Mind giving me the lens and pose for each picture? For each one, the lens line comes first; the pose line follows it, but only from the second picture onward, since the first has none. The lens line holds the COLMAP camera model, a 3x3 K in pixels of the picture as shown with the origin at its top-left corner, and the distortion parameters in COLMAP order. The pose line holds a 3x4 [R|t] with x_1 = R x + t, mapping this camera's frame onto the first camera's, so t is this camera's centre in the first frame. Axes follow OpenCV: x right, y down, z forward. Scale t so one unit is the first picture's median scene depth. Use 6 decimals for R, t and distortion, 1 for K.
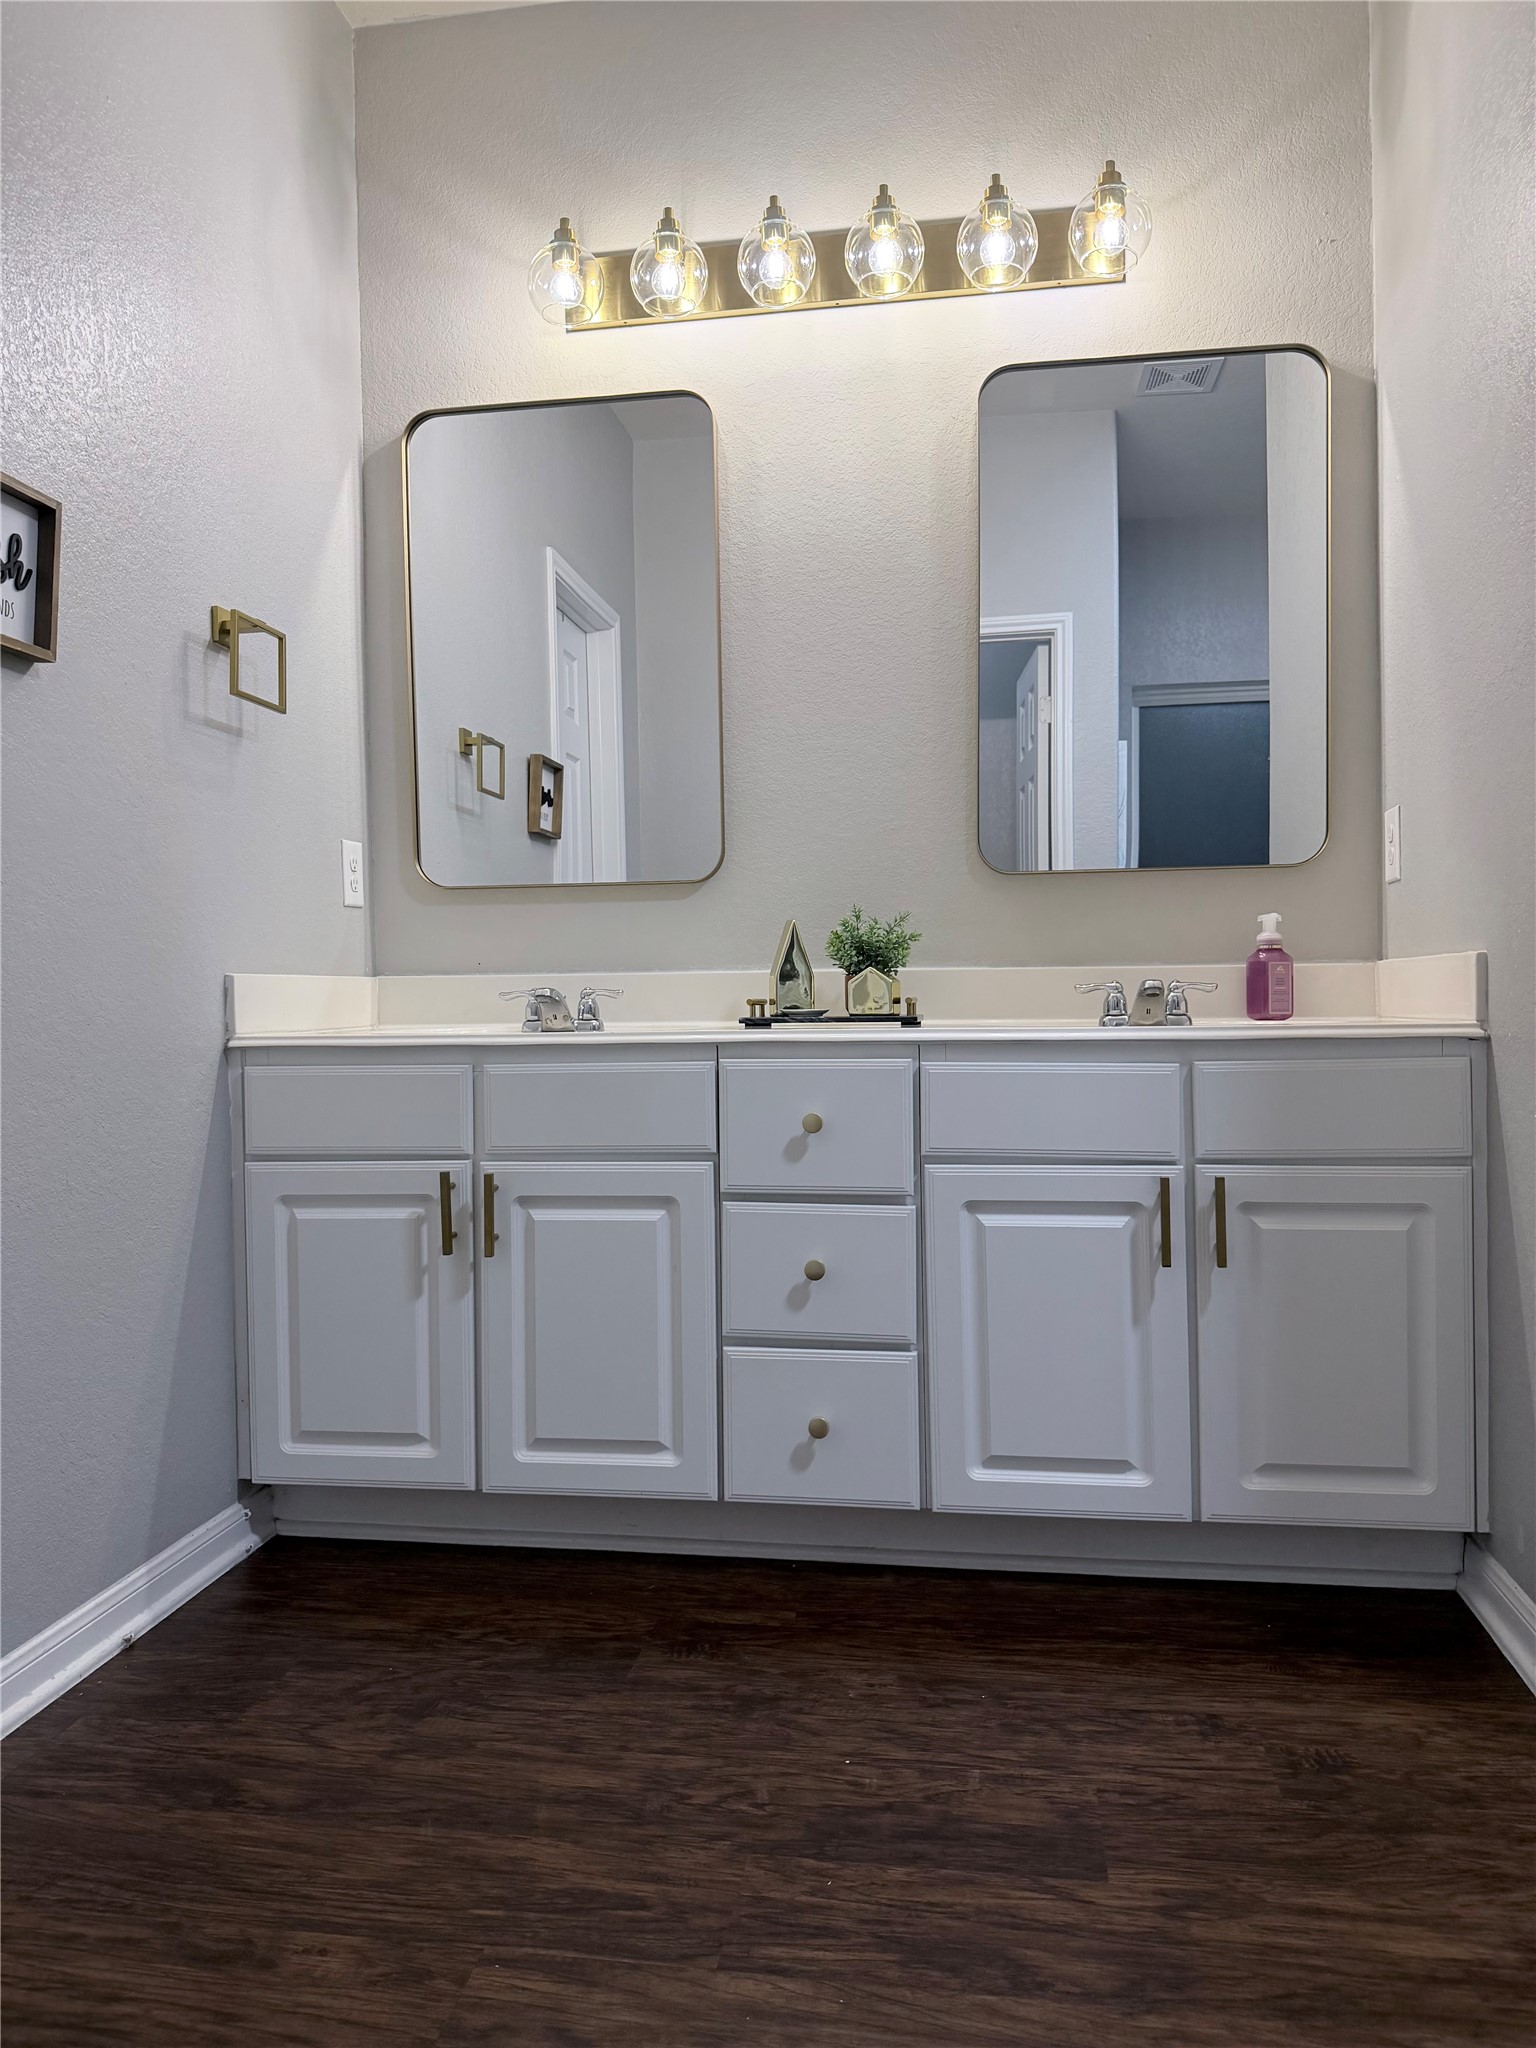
lens RADIAL K [[1655.1, 0, 755.8], [0, 1655.1, 1042.1], [0, 0, 1]] dist [0.056909, -0.108989]
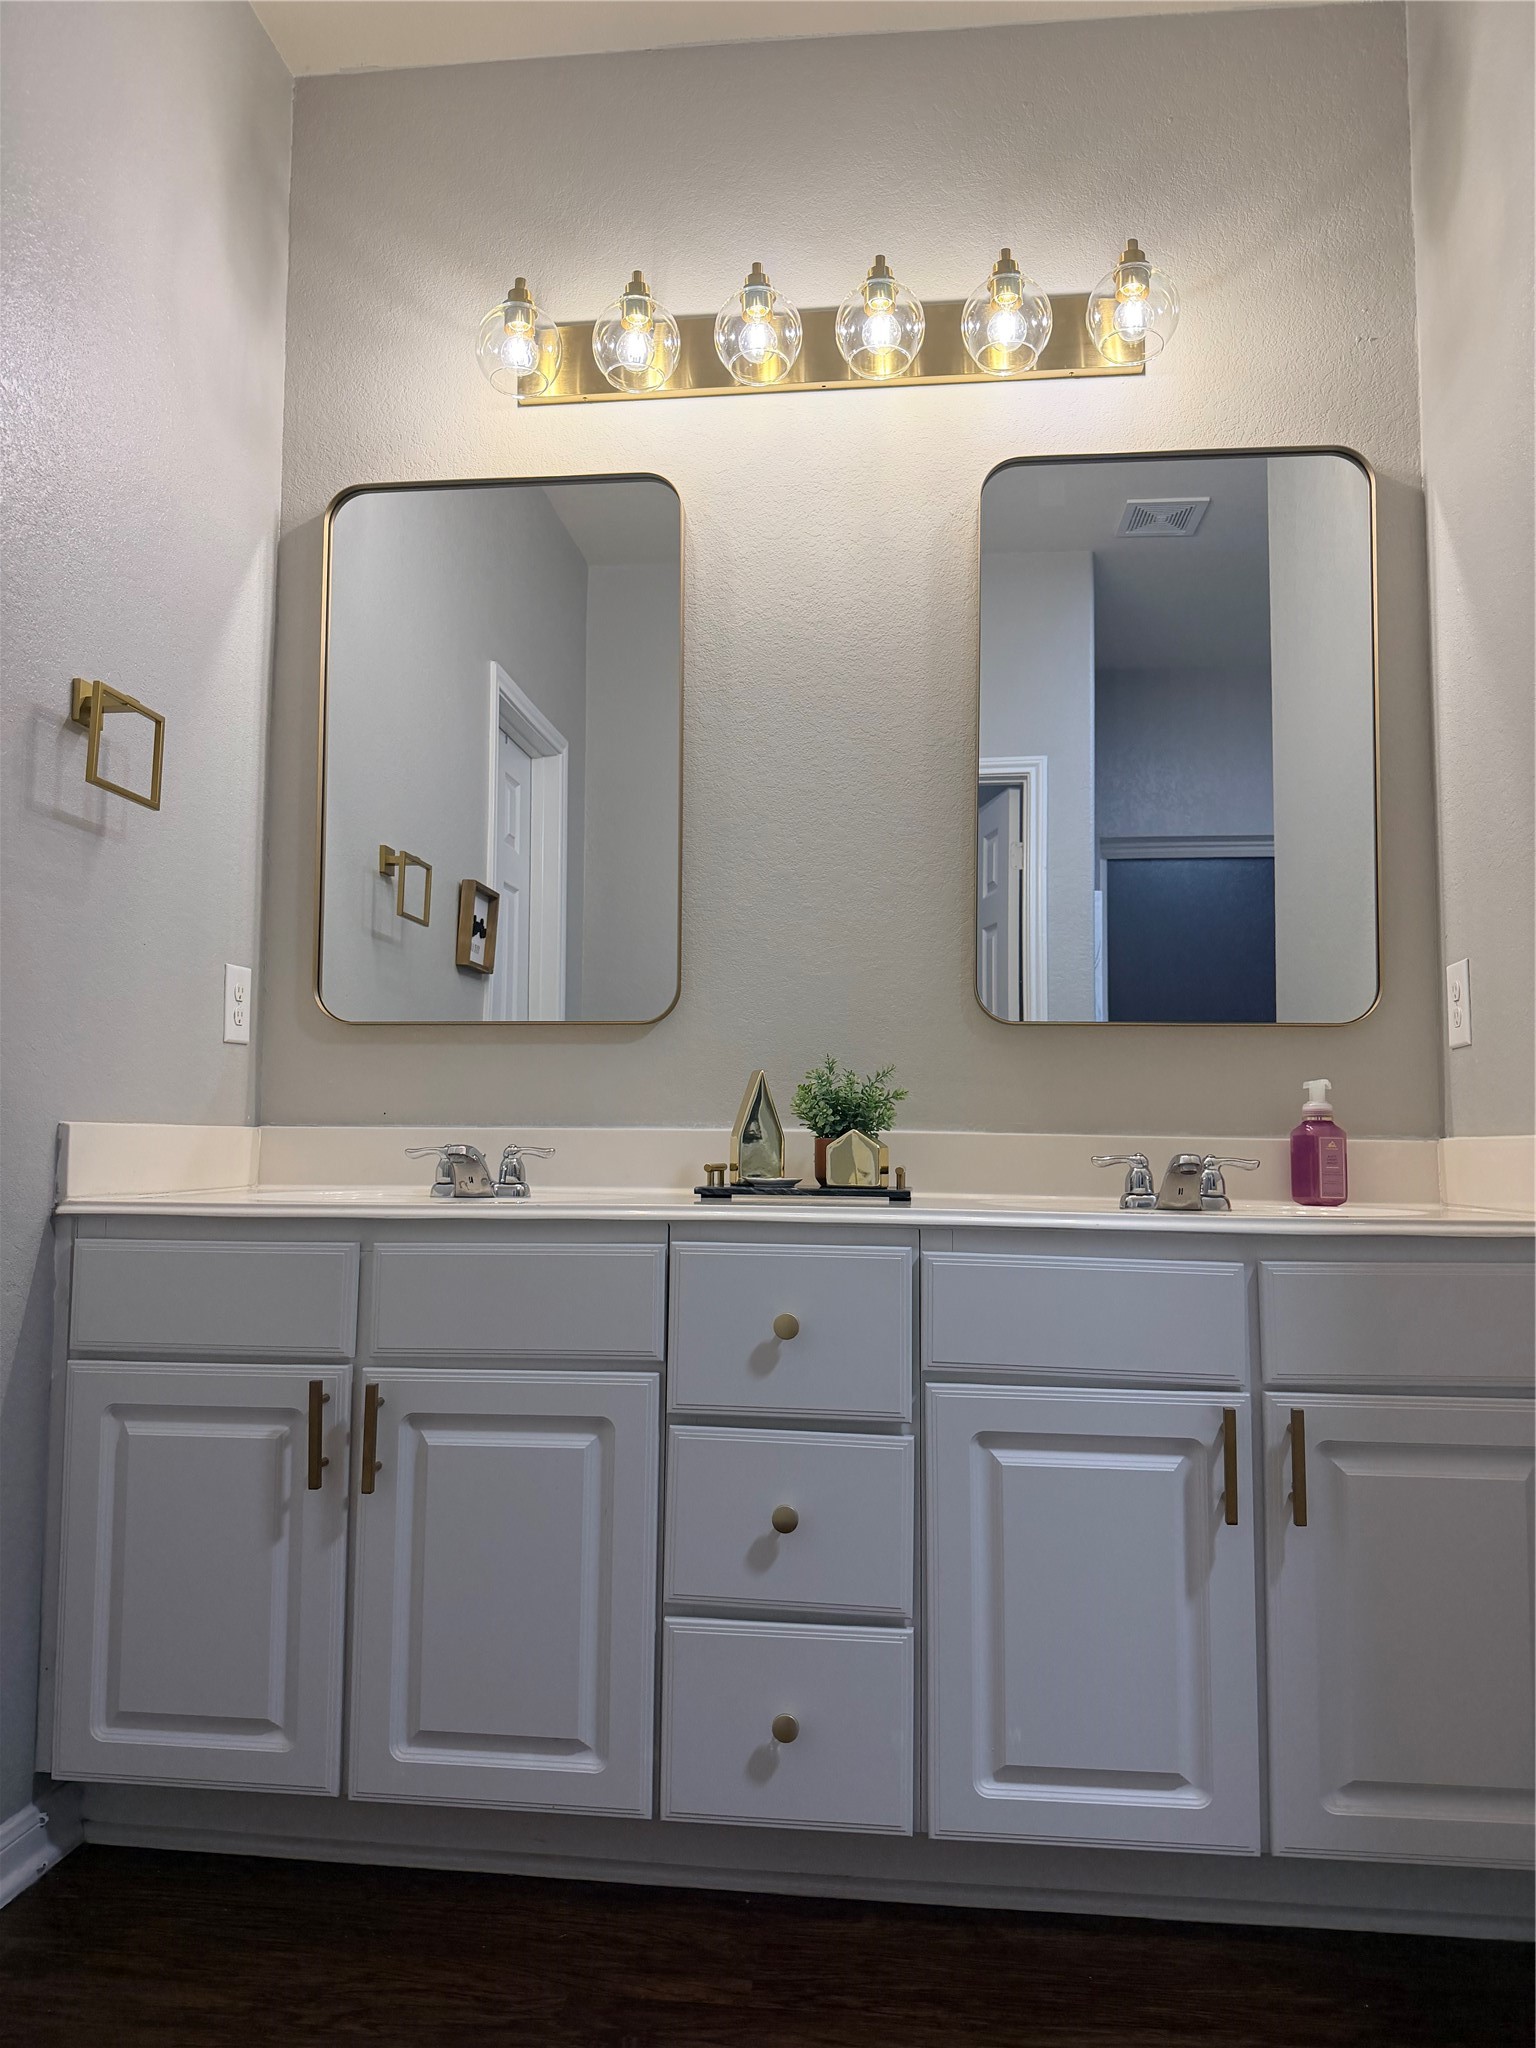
lens RADIAL K [[1655.1, 0, 782.8], [0, 1655.1, 1014.2], [0, 0, 1]] dist [0.056909, -0.108989]
pose [[0.998294, 0.027421, 0.051552, -0.010838], [-0.021769, 0.994003, -0.107164, -0.013215], [-0.054181, 0.105859, 0.992904, 0.164542]]
